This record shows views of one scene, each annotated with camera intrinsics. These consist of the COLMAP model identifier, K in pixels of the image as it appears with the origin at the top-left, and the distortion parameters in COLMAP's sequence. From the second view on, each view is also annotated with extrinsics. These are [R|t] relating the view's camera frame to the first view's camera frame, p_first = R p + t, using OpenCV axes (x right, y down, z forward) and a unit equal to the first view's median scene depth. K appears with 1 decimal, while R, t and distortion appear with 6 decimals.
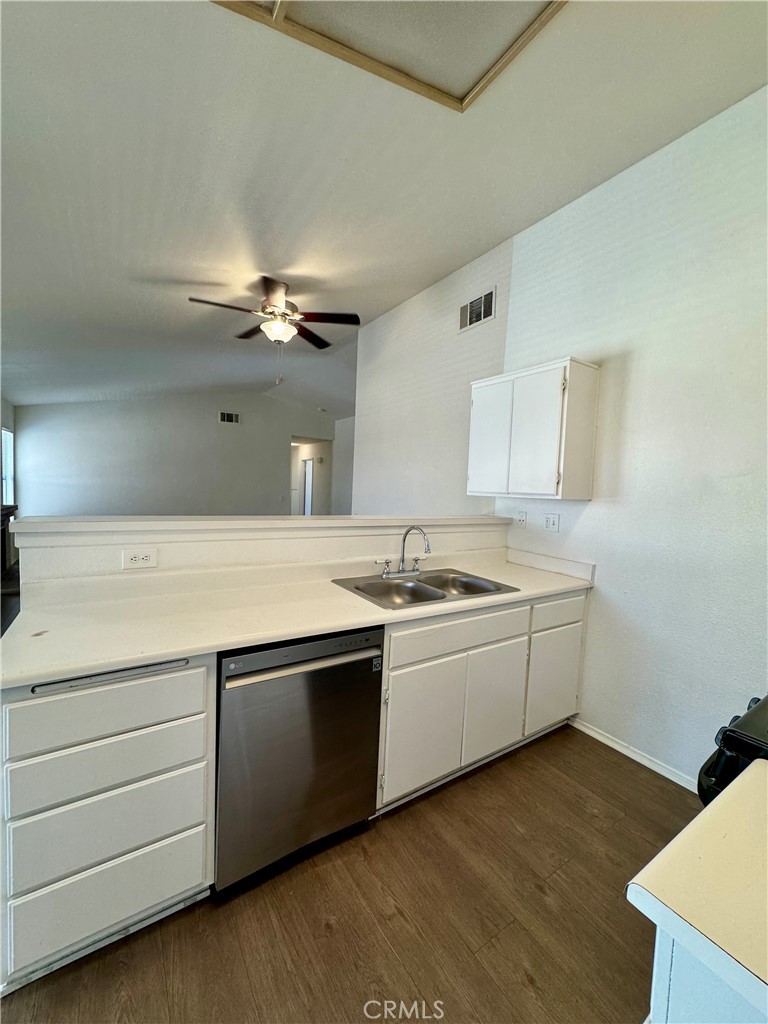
lens RADIAL K [[410.0, 0, 382.3], [0, 410.0, 512.7], [0, 0, 1]] dist [-0.006954, 0.001656]
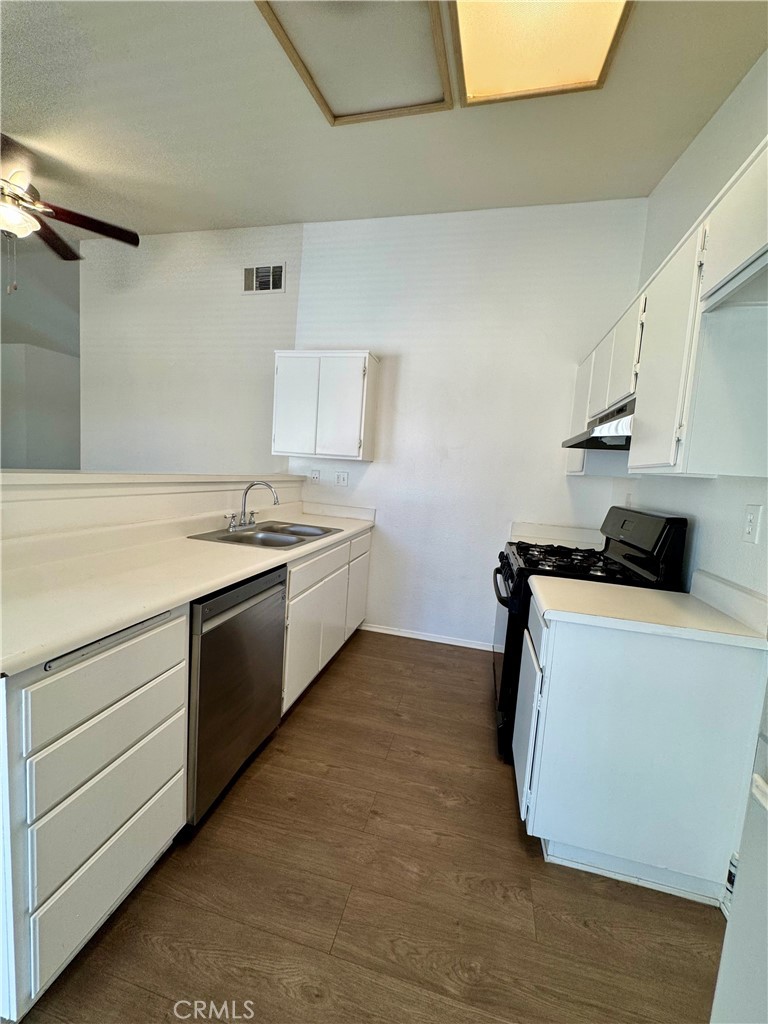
lens RADIAL K [[410.0, 0, 389.8], [0, 410.0, 512.4], [0, 0, 1]] dist [-0.006954, 0.001656]
pose [[0.730291, -0.058422, 0.680633, -0.400039], [-0.001035, 0.996241, 0.086623, 0.019710], [-0.683135, -0.063965, 0.727485, -0.031369]]
